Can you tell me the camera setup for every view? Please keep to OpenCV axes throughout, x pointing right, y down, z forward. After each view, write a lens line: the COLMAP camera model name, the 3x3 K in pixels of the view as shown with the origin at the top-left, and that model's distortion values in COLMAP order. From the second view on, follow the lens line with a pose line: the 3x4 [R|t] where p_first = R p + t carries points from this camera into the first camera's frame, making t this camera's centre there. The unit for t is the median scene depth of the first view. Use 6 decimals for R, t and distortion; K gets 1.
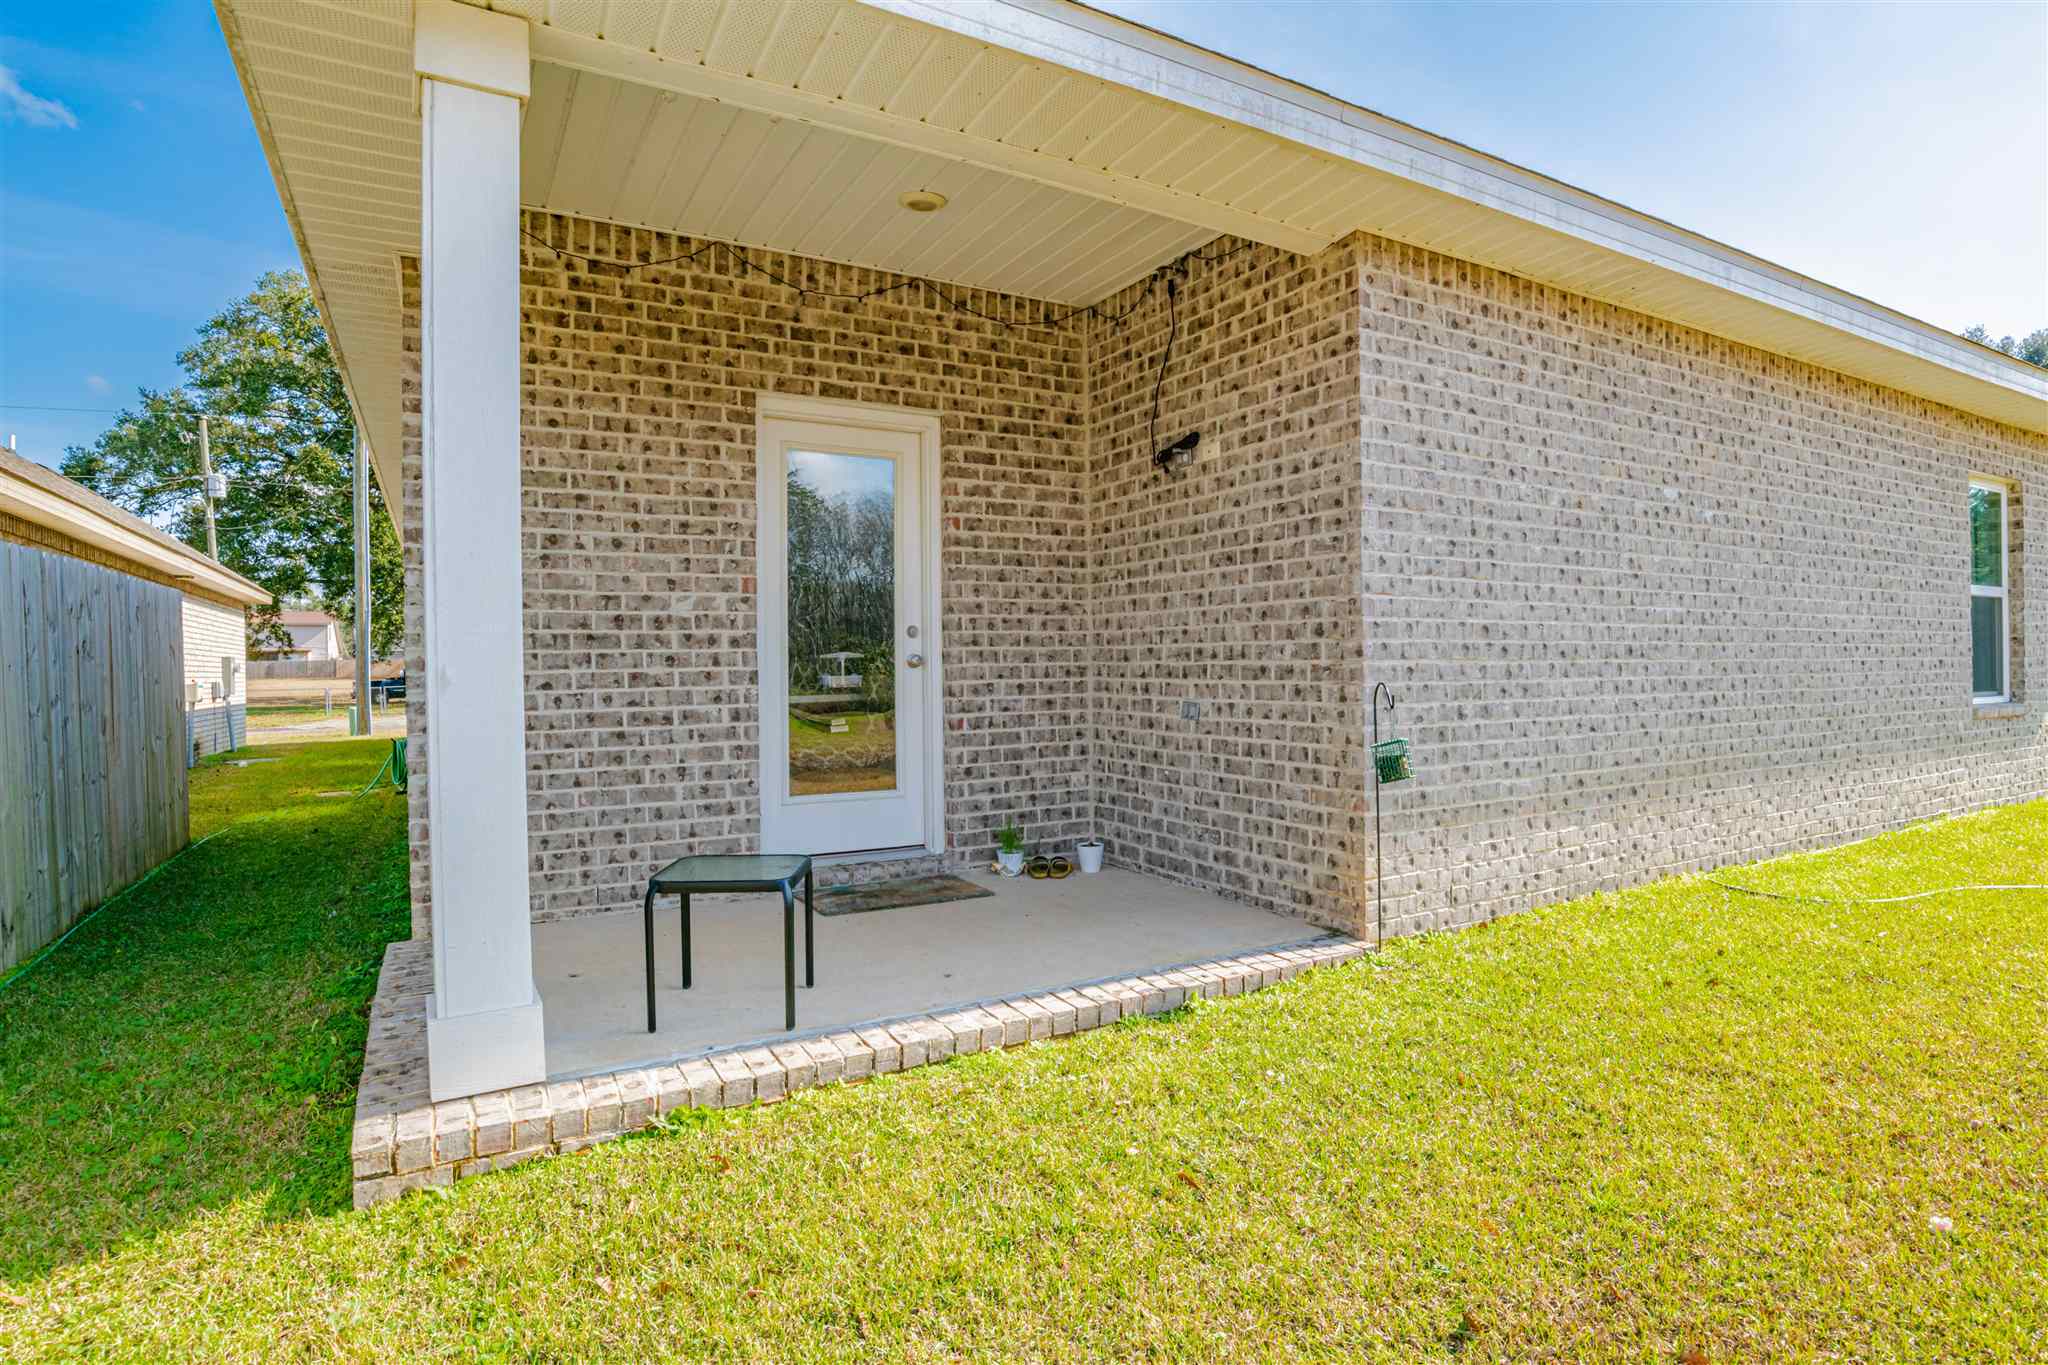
lens RADIAL K [[1052.7, 0, 1039.6], [0, 1052.7, 678.0], [0, 0, 1]] dist [-0.066709, 0.029075]
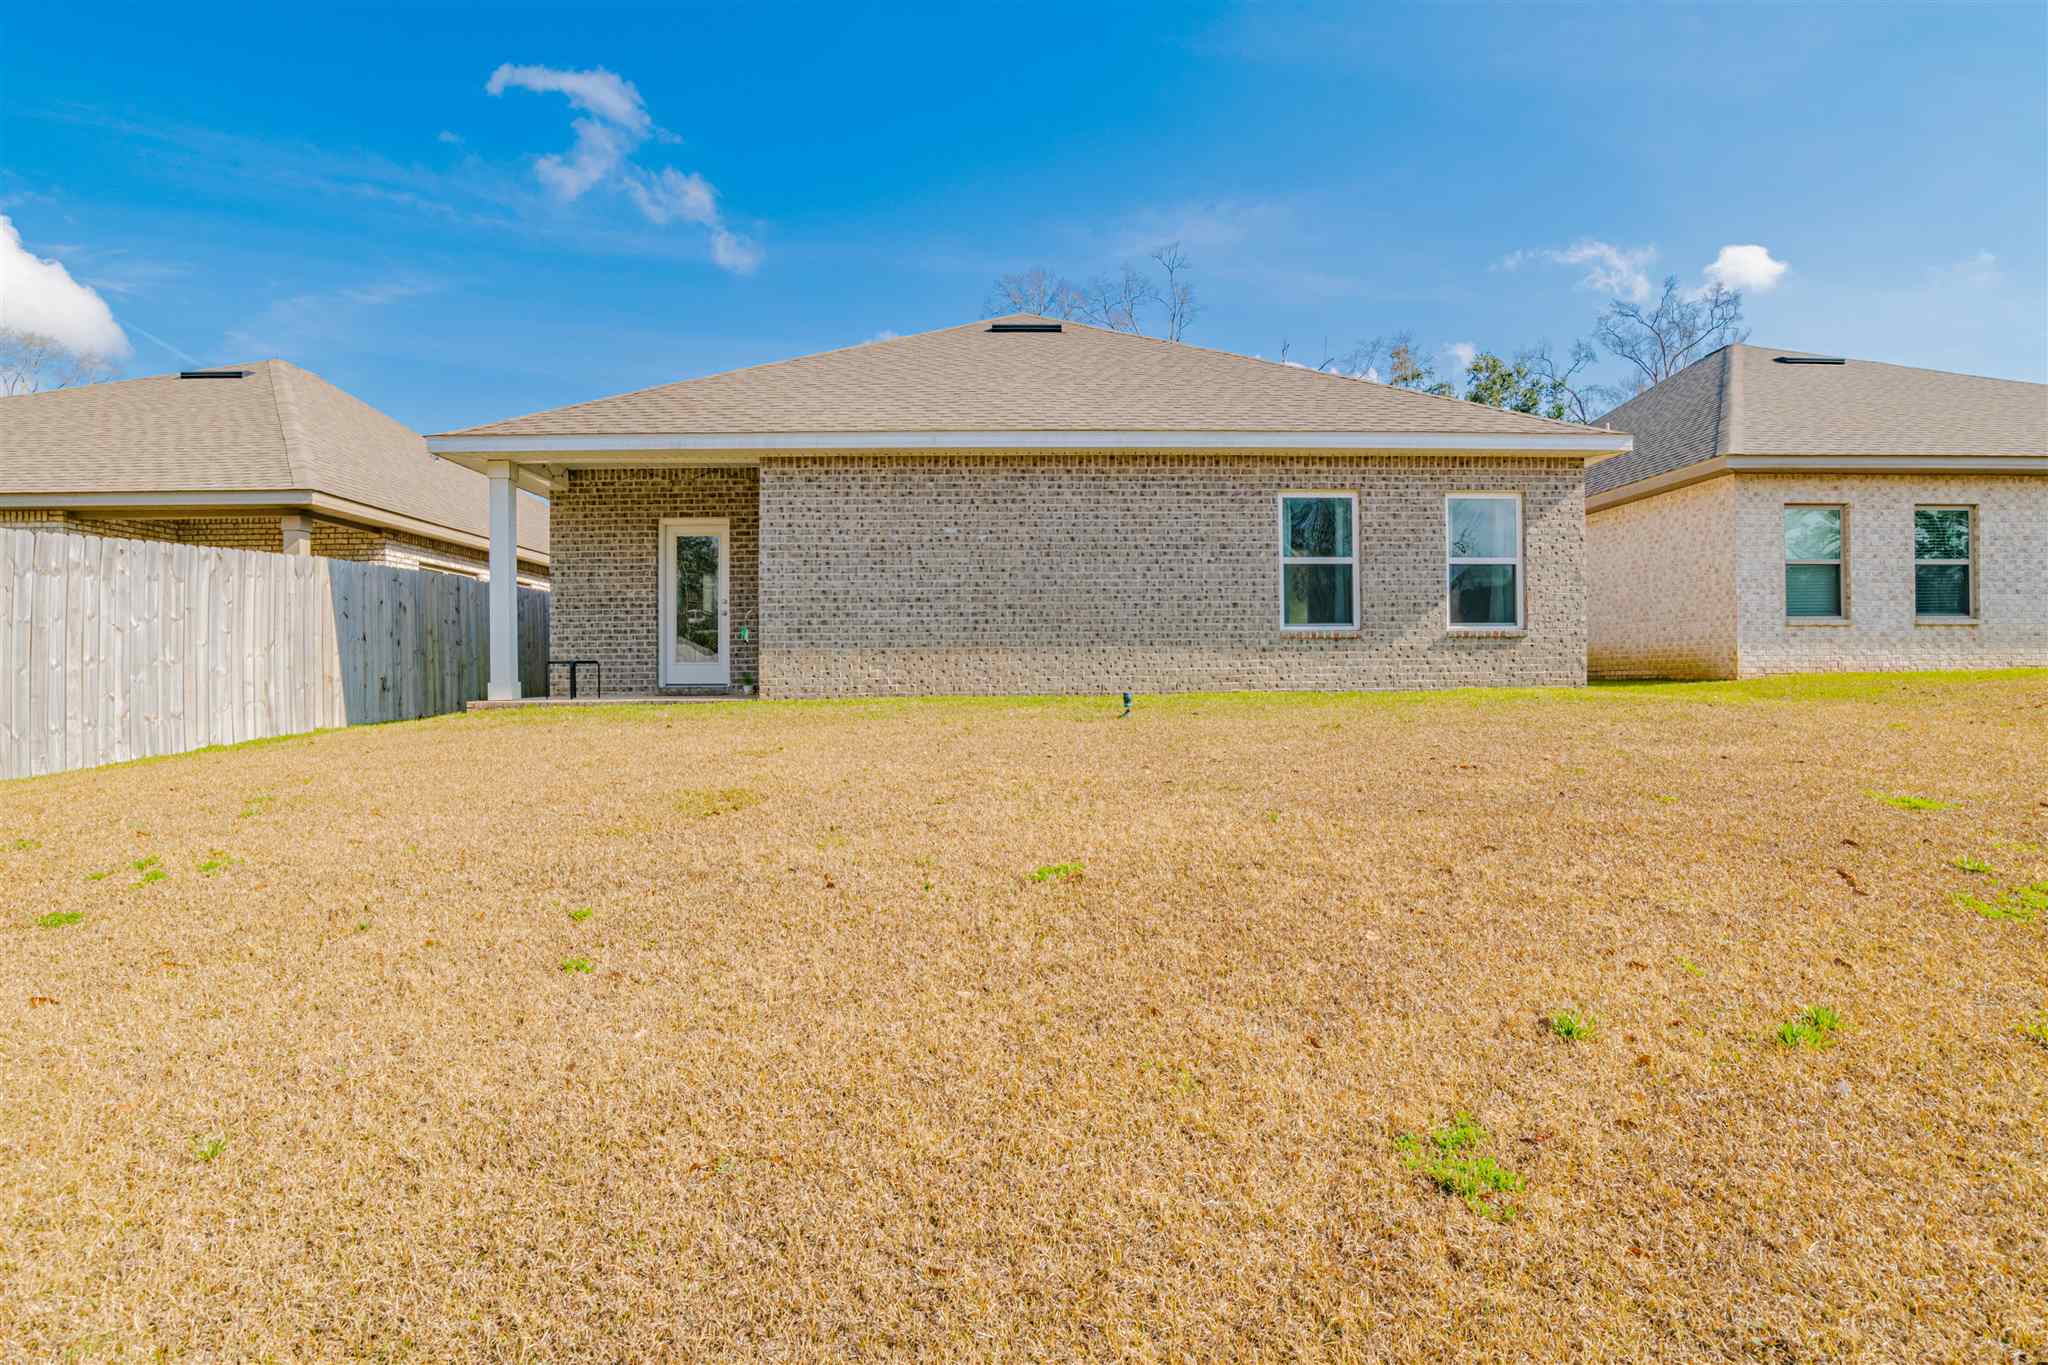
lens RADIAL K [[1052.7, 0, 1039.6], [0, 1052.7, 678.0], [0, 0, 1]] dist [-0.066709, 0.029075]
pose [[0.883144, 0.005266, -0.469072, 1.844629], [-0.005502, 0.999984, 0.000867, 0.142973], [0.469069, 0.001815, 0.883160, -0.952632]]
